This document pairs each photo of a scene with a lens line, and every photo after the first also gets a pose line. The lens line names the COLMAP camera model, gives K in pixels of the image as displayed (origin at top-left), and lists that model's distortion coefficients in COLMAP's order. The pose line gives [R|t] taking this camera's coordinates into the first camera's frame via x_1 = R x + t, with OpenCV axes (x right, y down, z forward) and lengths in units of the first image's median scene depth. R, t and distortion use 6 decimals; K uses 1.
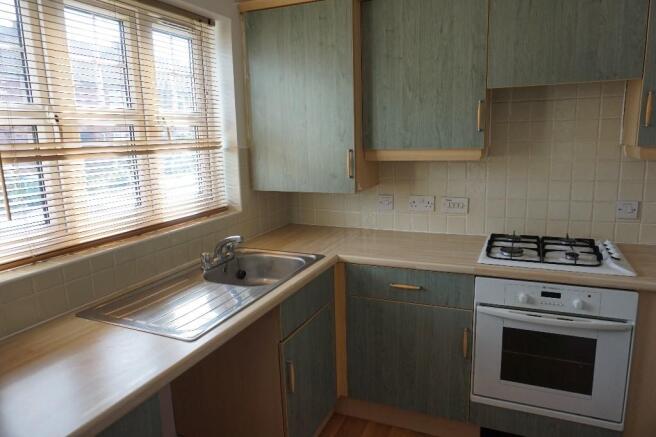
lens RADIAL K [[444.5, 0, 328.0], [0, 444.5, 218.5], [0, 0, 1]] dist [-0.051624, 0.047975]
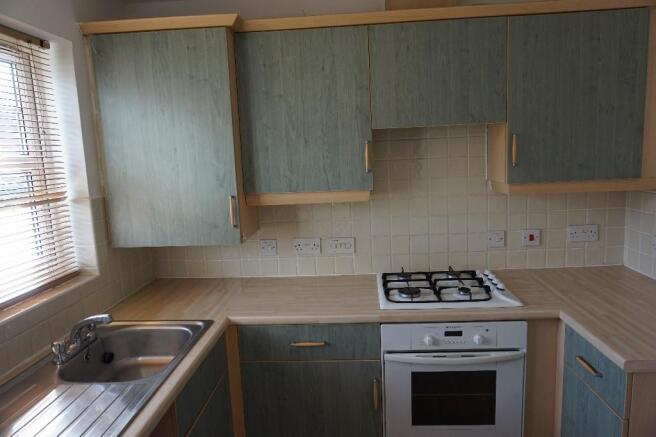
lens RADIAL K [[444.5, 0, 328.0], [0, 444.5, 218.5], [0, 0, 1]] dist [-0.051624, 0.047975]
pose [[0.938764, -0.064177, 0.338530, -0.076647], [0.080890, 0.996091, -0.035478, -0.065730], [-0.334930, 0.060689, 0.940286, 0.107674]]
